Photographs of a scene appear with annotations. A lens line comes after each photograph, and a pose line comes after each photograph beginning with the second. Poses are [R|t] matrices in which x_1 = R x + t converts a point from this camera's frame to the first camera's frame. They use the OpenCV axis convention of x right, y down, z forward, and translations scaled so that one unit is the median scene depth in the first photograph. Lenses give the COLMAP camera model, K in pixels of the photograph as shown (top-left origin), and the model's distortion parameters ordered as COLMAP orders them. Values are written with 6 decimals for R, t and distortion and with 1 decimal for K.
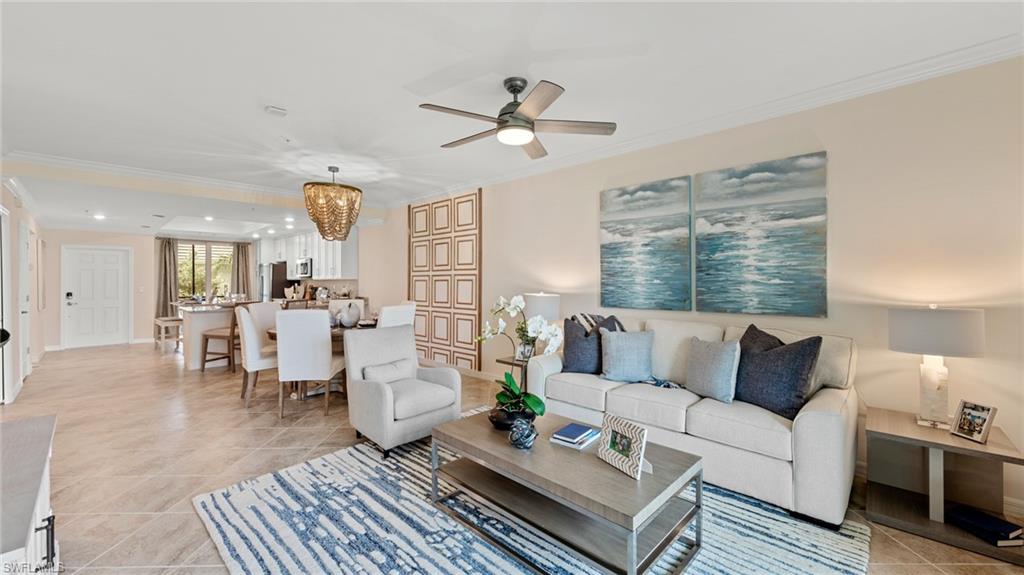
lens RADIAL K [[406.7, 0, 512.0], [0, 406.7, 281.5], [0, 0, 1]] dist [0.002038, -0.000011]
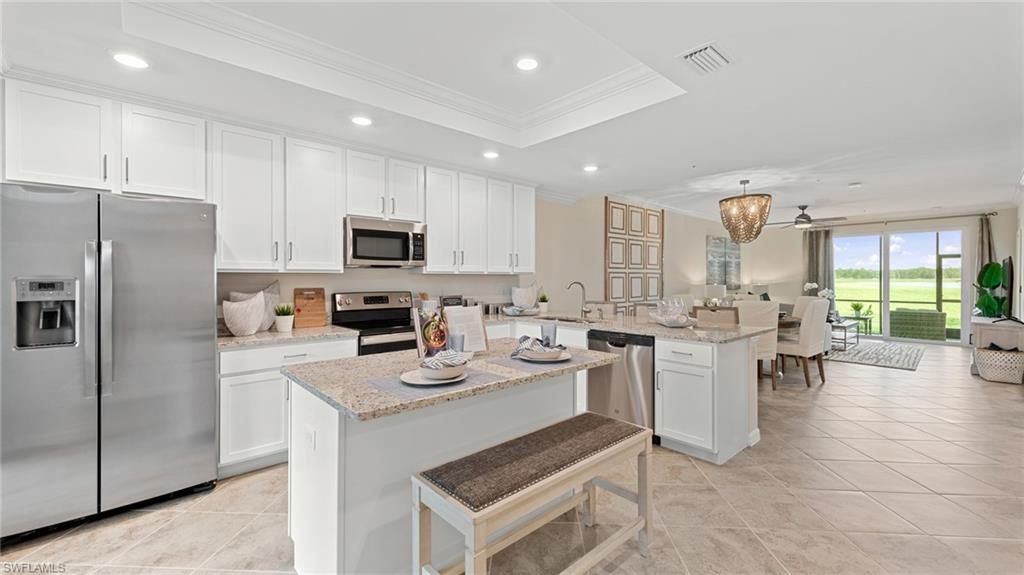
lens RADIAL K [[414.8, 0, 509.2], [0, 414.8, 282.6], [0, 0, 1]] dist [0.000535, 0.000111]
pose [[0.070098, -0.005120, 0.997527, -1.755544], [0.004357, 0.999979, 0.004827, 0.005086], [-0.997531, 0.004007, 0.070119, 1.665862]]
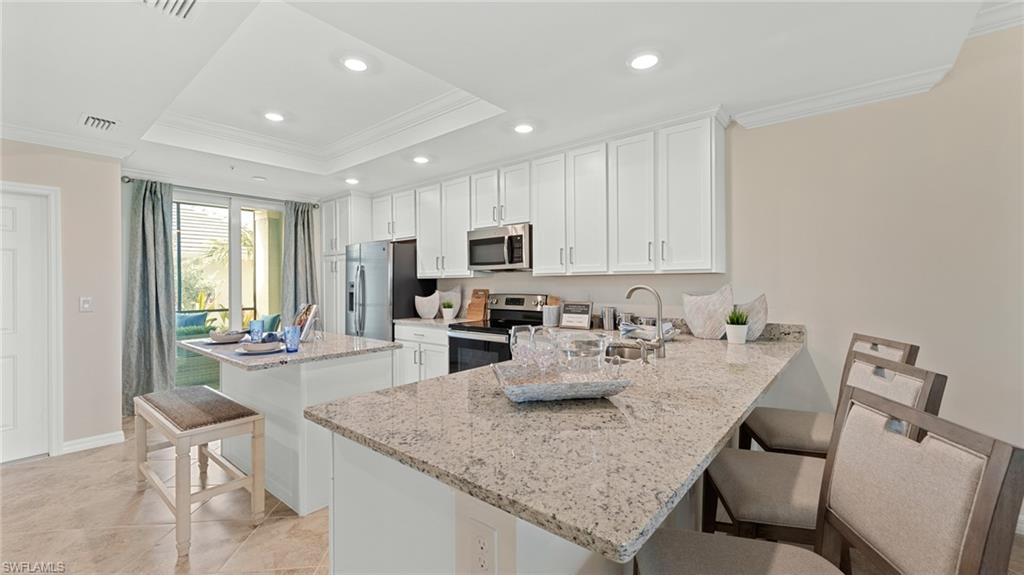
lens RADIAL K [[414.8, 0, 509.2], [0, 414.8, 282.6], [0, 0, 1]] dist [0.000535, 0.000111]
pose [[0.997545, -0.005410, 0.069822, -1.029487], [0.005594, 0.999981, -0.002433, 0.004243], [-0.069808, 0.002817, 0.997556, 1.112154]]
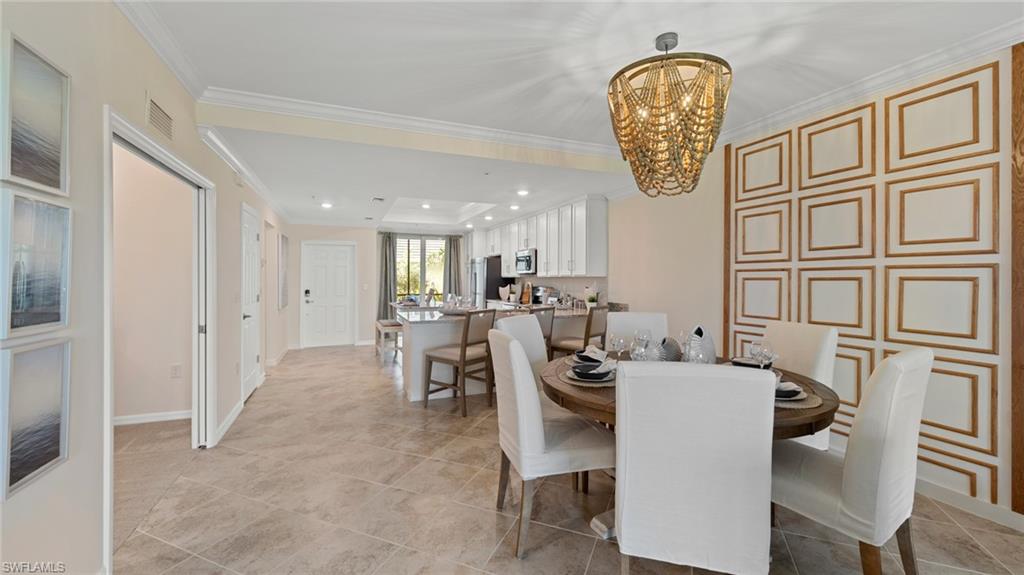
lens RADIAL K [[408.0, 0, 507.6], [0, 408.0, 276.2], [0, 0, 1]] dist [0.001432, 0.000031]
pose [[0.913823, 0.001134, -0.406110, -0.434226], [-0.004292, 0.999967, -0.006864, -0.001684], [0.406089, 0.008015, 0.913798, 0.519904]]
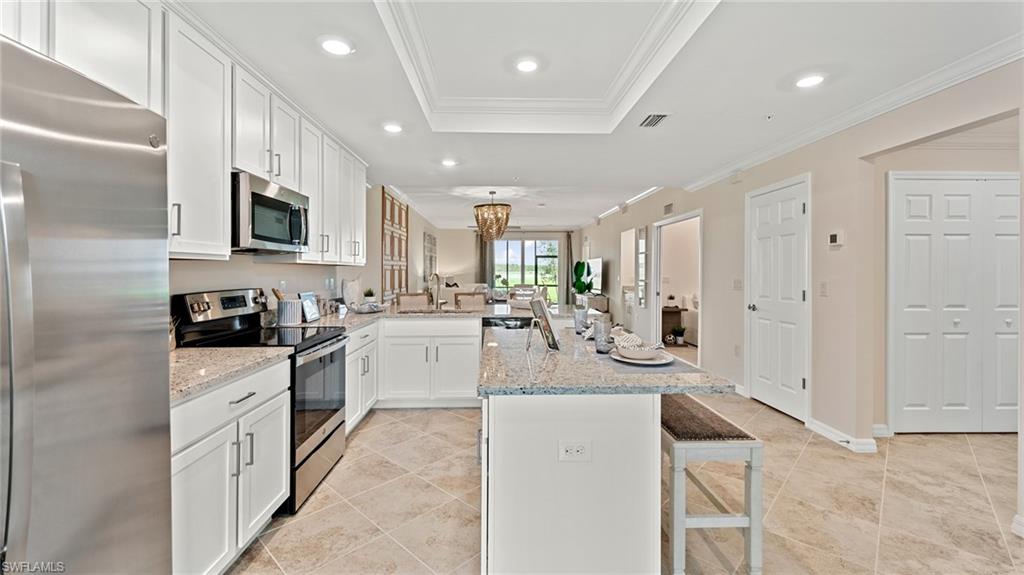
lens RADIAL K [[417.5, 0, 510.3], [0, 417.5, 275.7], [0, 0, 1]] dist [0.000344, -0.000032]
pose [[-0.721540, -0.005306, 0.692353, -1.587925], [0.004093, 0.999920, 0.011929, 0.002796], [-0.692361, 0.011441, -0.721461, 2.124773]]
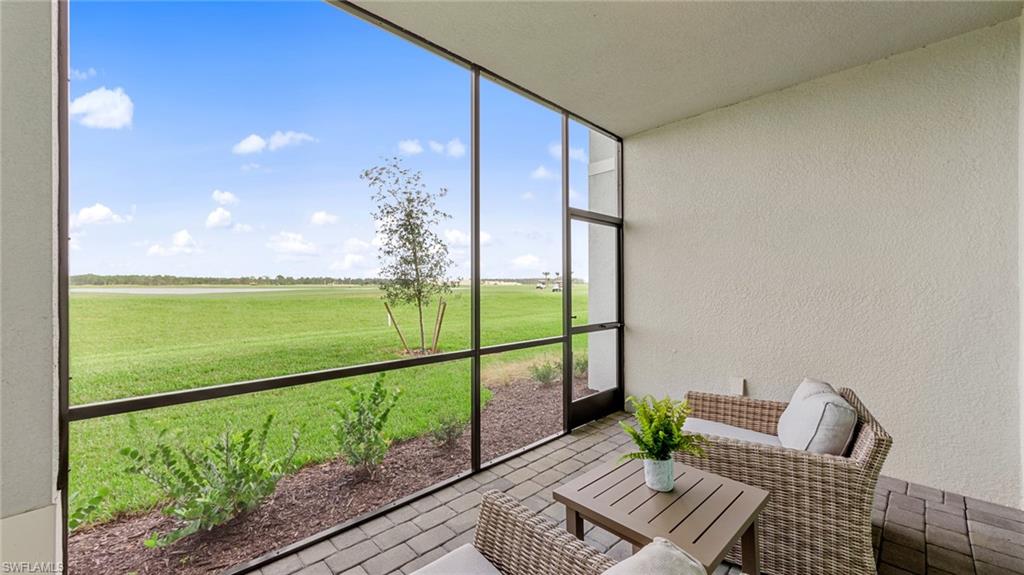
lens RADIAL K [[406.7, 0, 512.0], [0, 406.7, 281.5], [0, 0, 1]] dist [0.002038, -0.000011]
pose [[-0.999826, 0.008318, 0.016718, 0.668142], [0.008301, 0.999965, -0.001072, 0.023653], [-0.016727, -0.000933, -0.999860, 0.351075]]
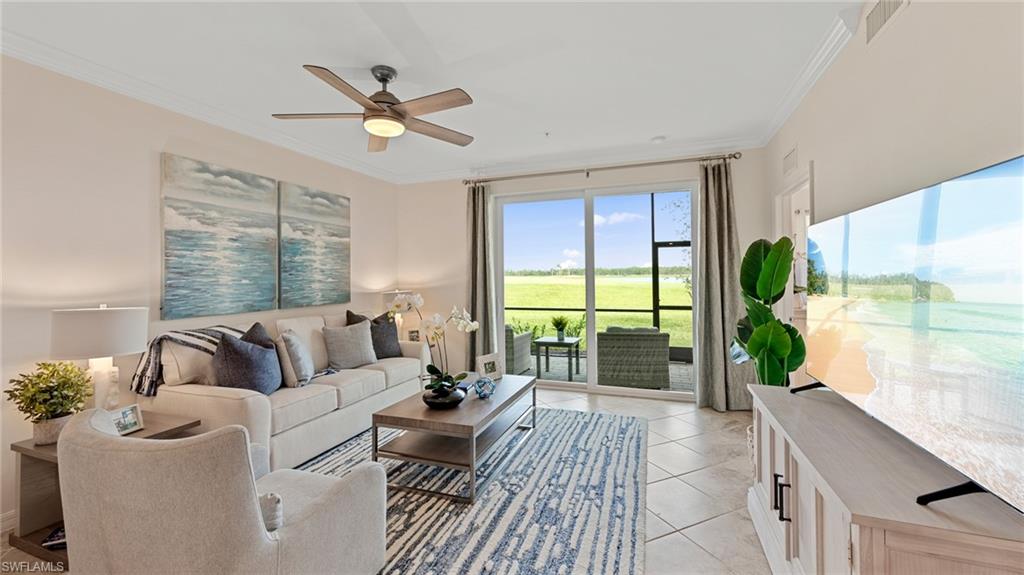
lens RADIAL K [[408.5, 0, 513.8], [0, 408.5, 270.3], [0, 0, 1]] dist [0.000449, 0.000010]
pose [[-0.412159, 0.021028, 0.910869, -0.583589], [0.015437, 0.999751, -0.016095, -0.001071], [-0.910981, 0.007428, -0.412381, 0.666807]]
